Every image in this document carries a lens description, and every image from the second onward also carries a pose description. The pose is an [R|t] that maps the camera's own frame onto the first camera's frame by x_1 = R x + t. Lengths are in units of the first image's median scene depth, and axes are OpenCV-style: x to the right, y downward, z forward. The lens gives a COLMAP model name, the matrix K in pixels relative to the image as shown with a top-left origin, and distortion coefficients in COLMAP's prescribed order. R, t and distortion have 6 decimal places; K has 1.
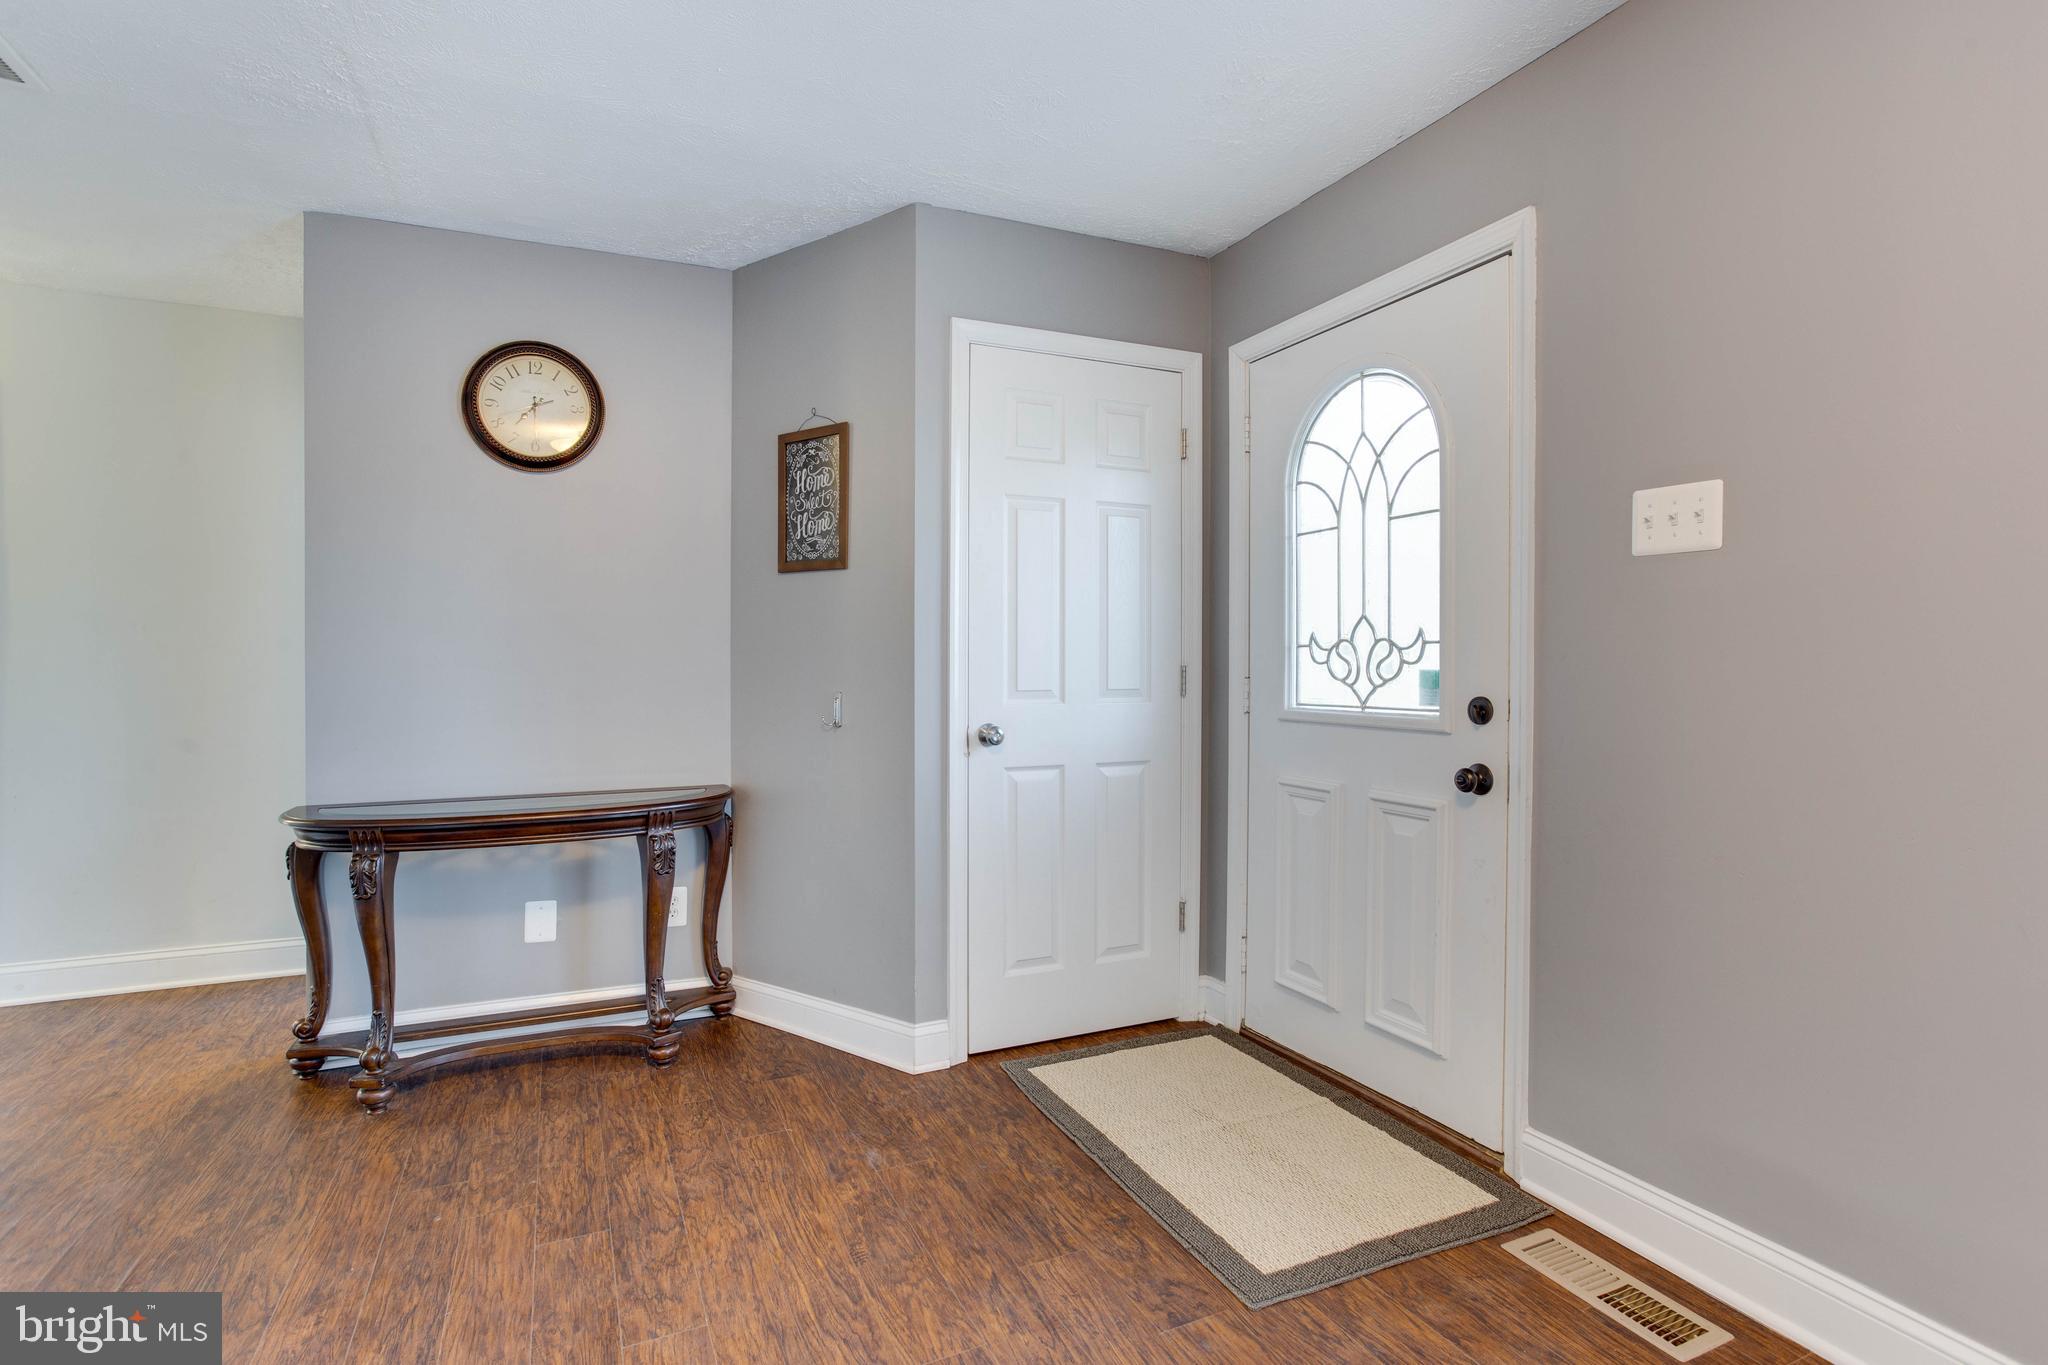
lens RADIAL K [[981.0, 0, 991.7], [0, 981.0, 666.6], [0, 0, 1]] dist [-0.048725, 0.030633]
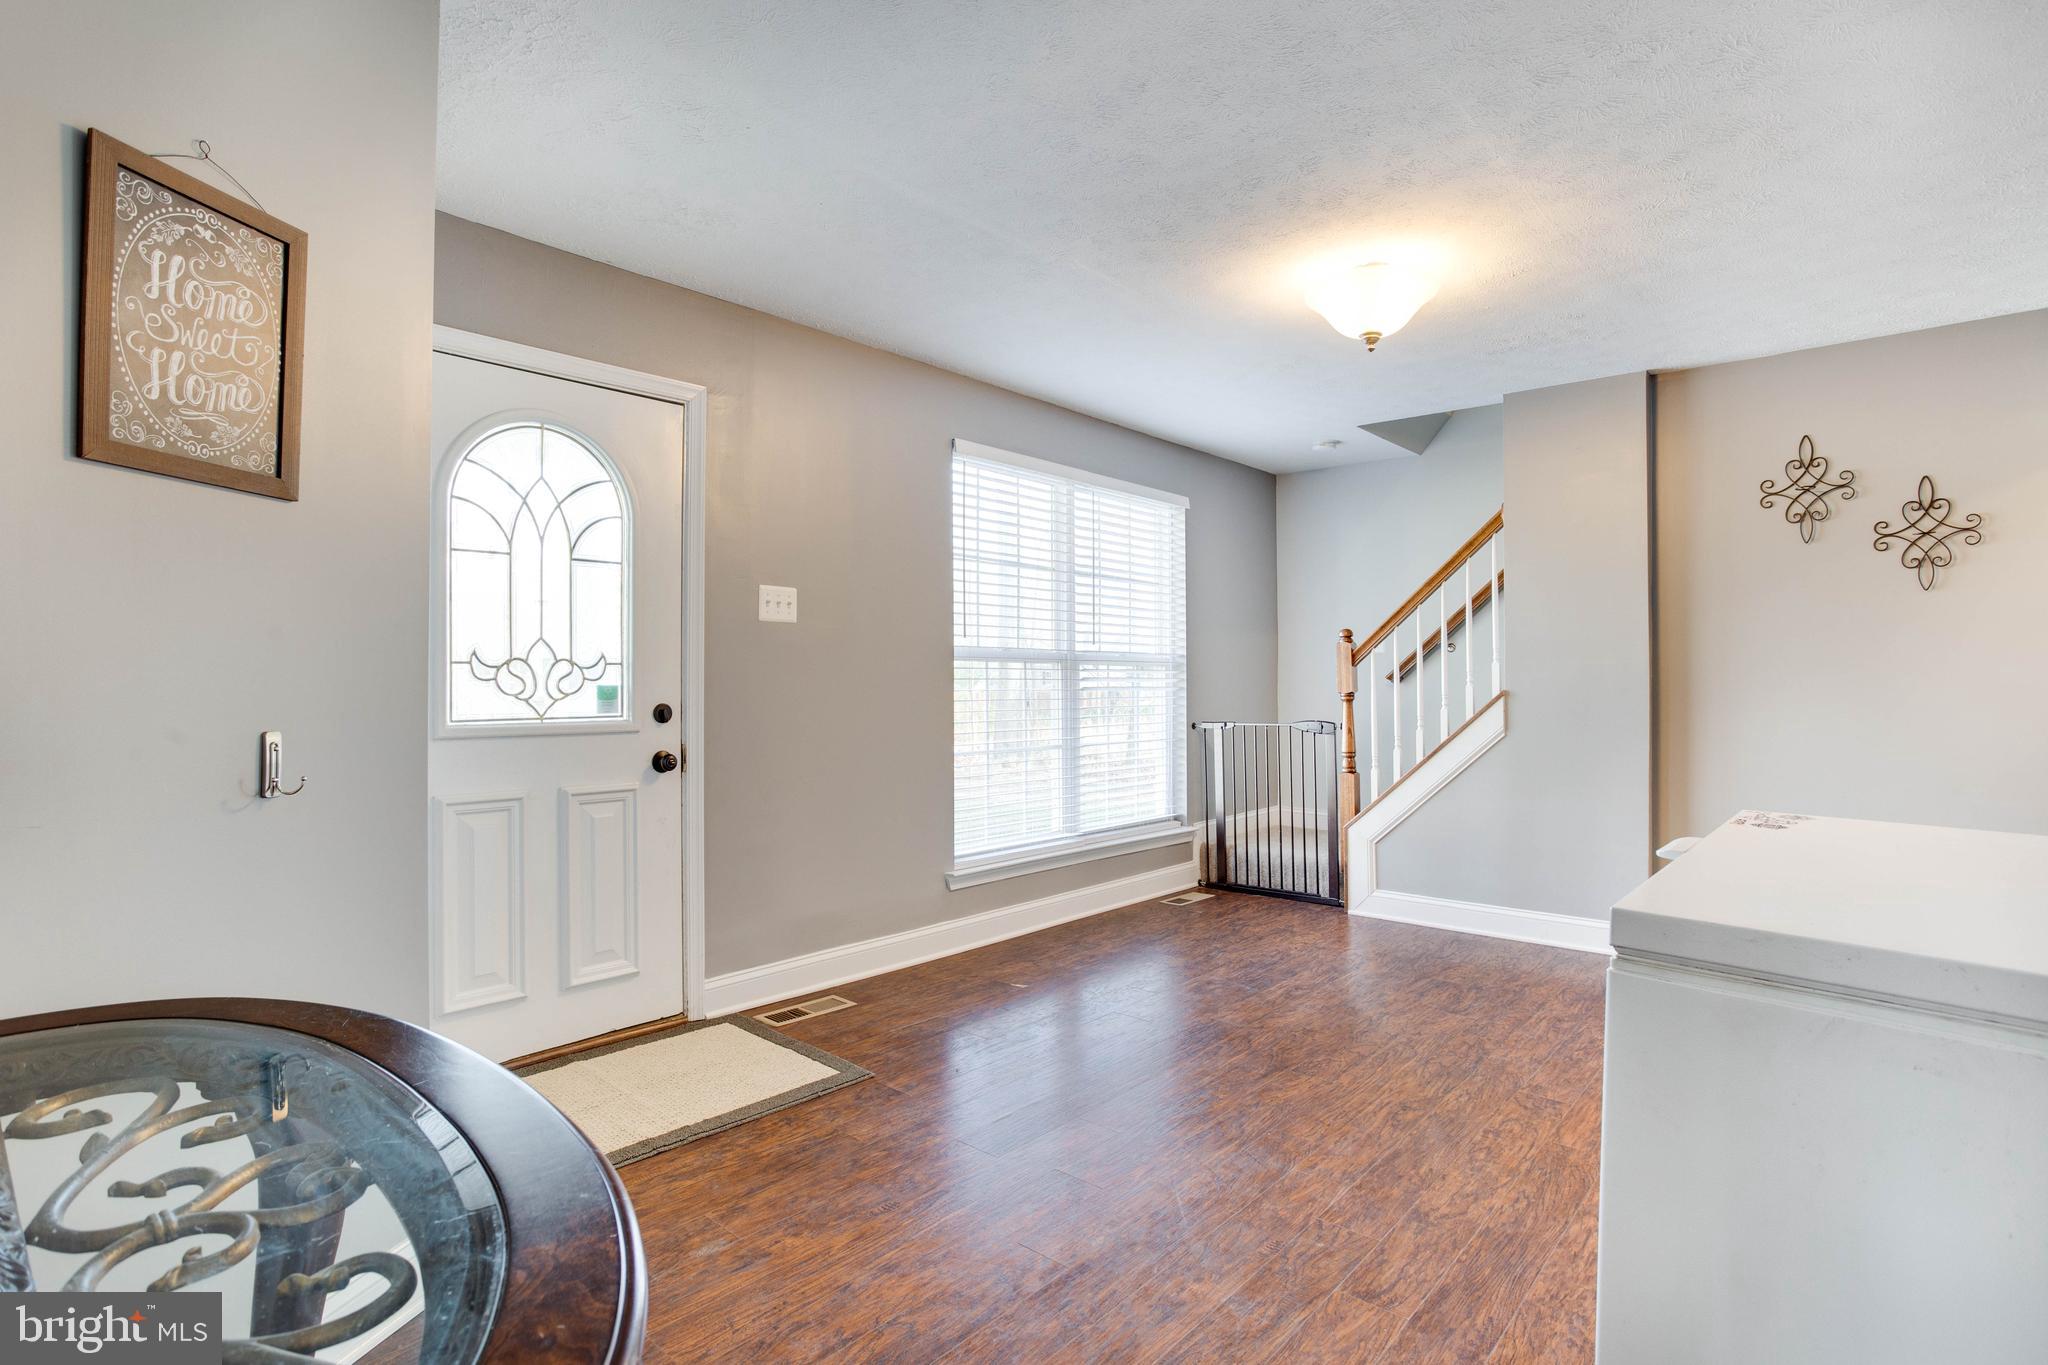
lens RADIAL K [[1012.9, 0, 1043.6], [0, 1012.9, 667.5], [0, 0, 1]] dist [-0.051358, 0.031954]
pose [[-0.429152, 0.014506, 0.903116, -0.892623], [0.004074, 0.999892, -0.014125, 0.001030], [-0.903223, -0.002383, -0.429165, 0.940276]]
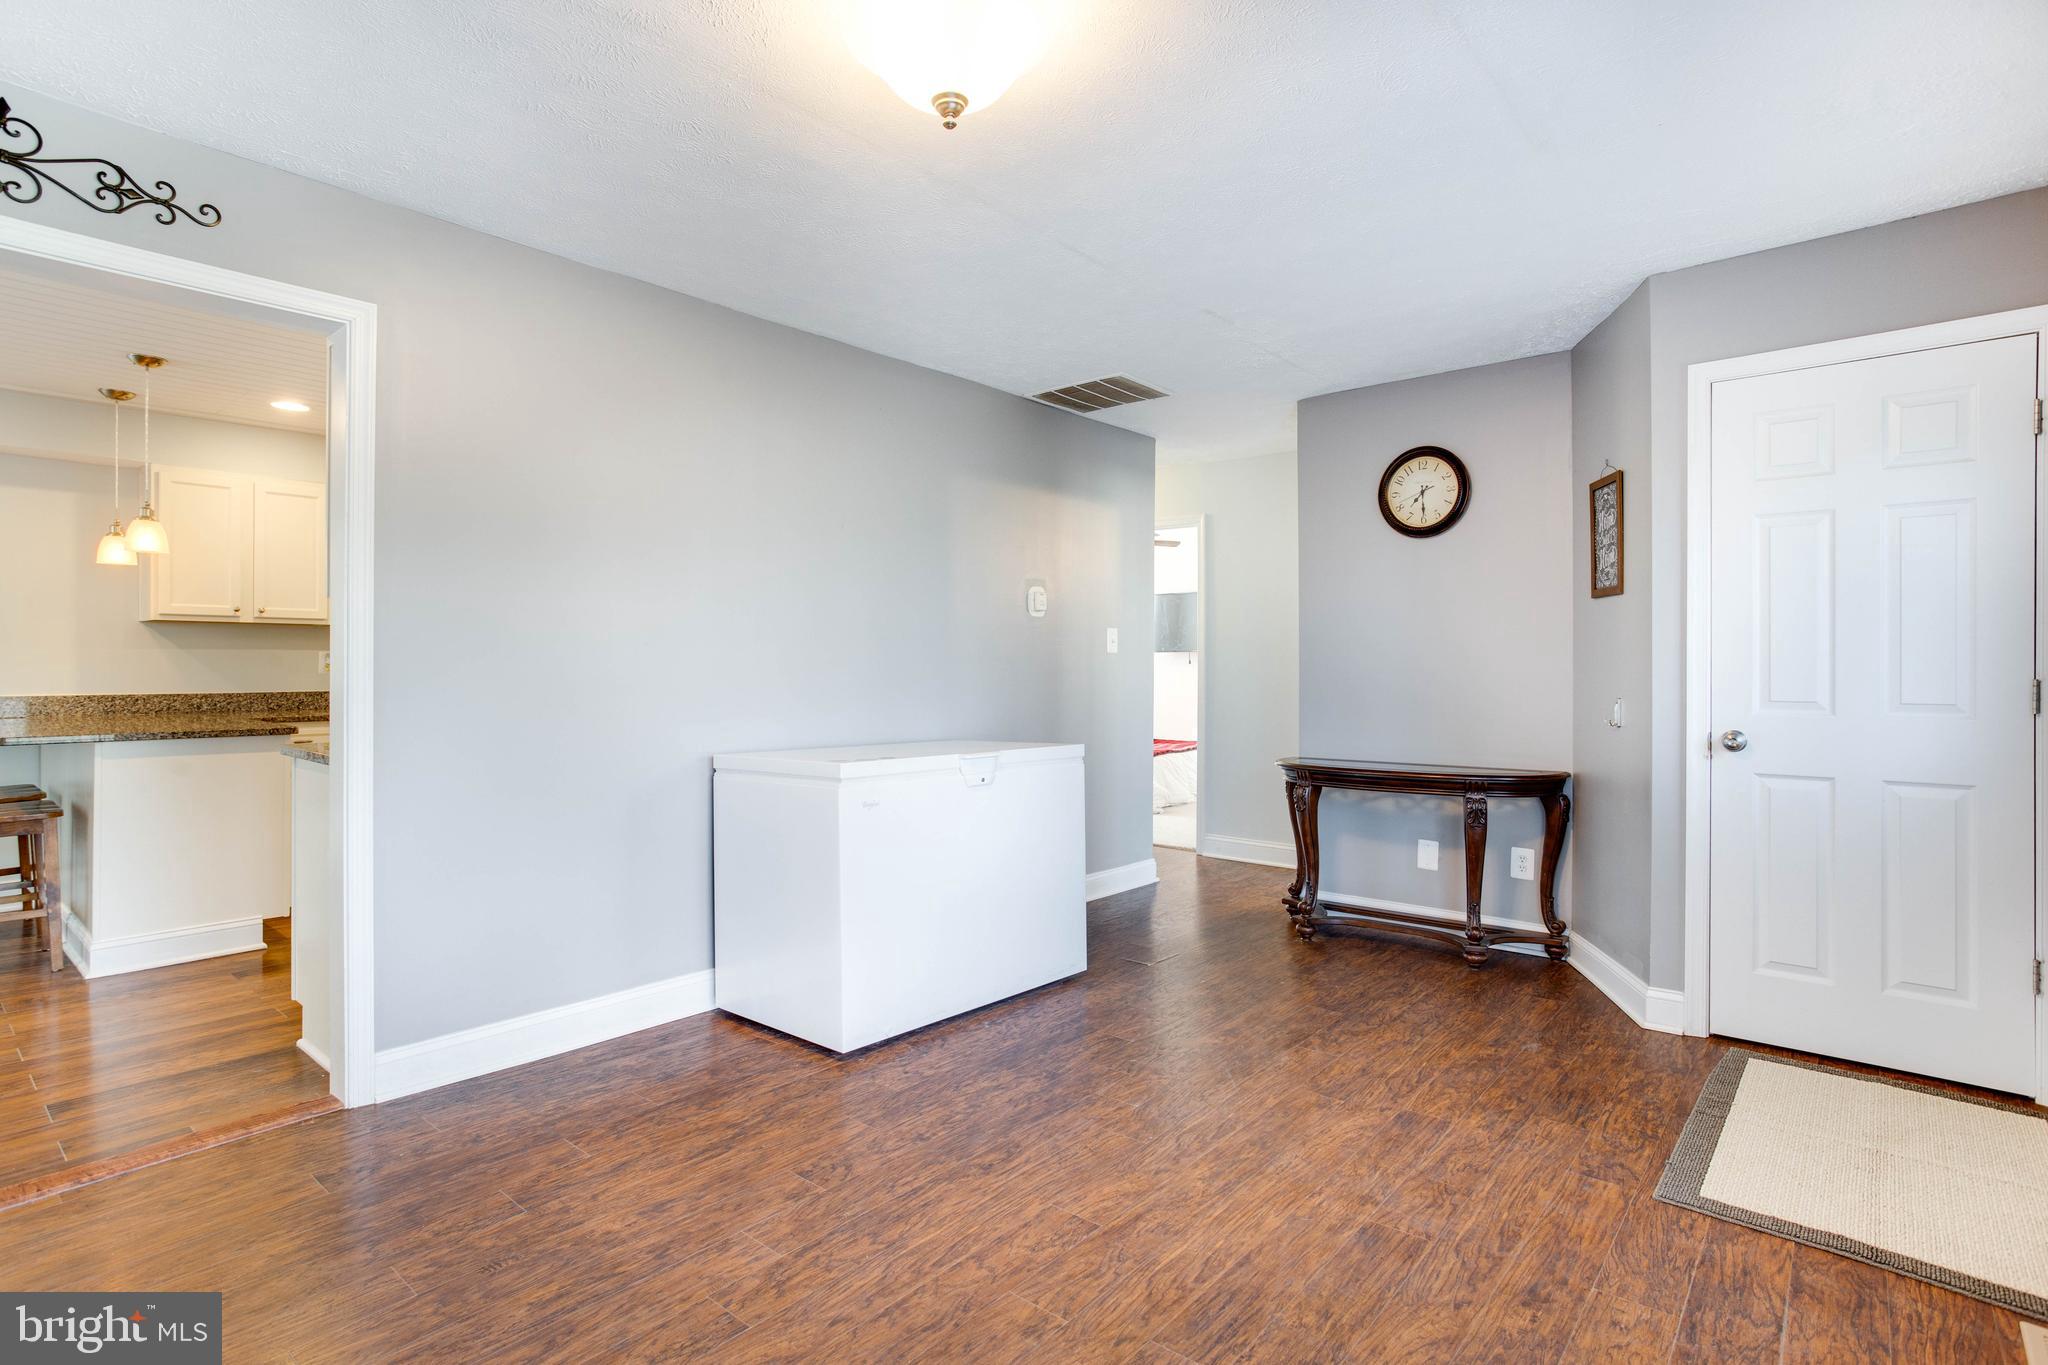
lens RADIAL K [[1012.9, 0, 1043.6], [0, 1012.9, 667.5], [0, 0, 1]] dist [-0.051358, 0.031954]
pose [[0.442485, 0.001016, -0.896775, 0.680195], [-0.006498, 0.999977, -0.002073, -0.004145], [0.896752, 0.006744, 0.442481, -0.172725]]
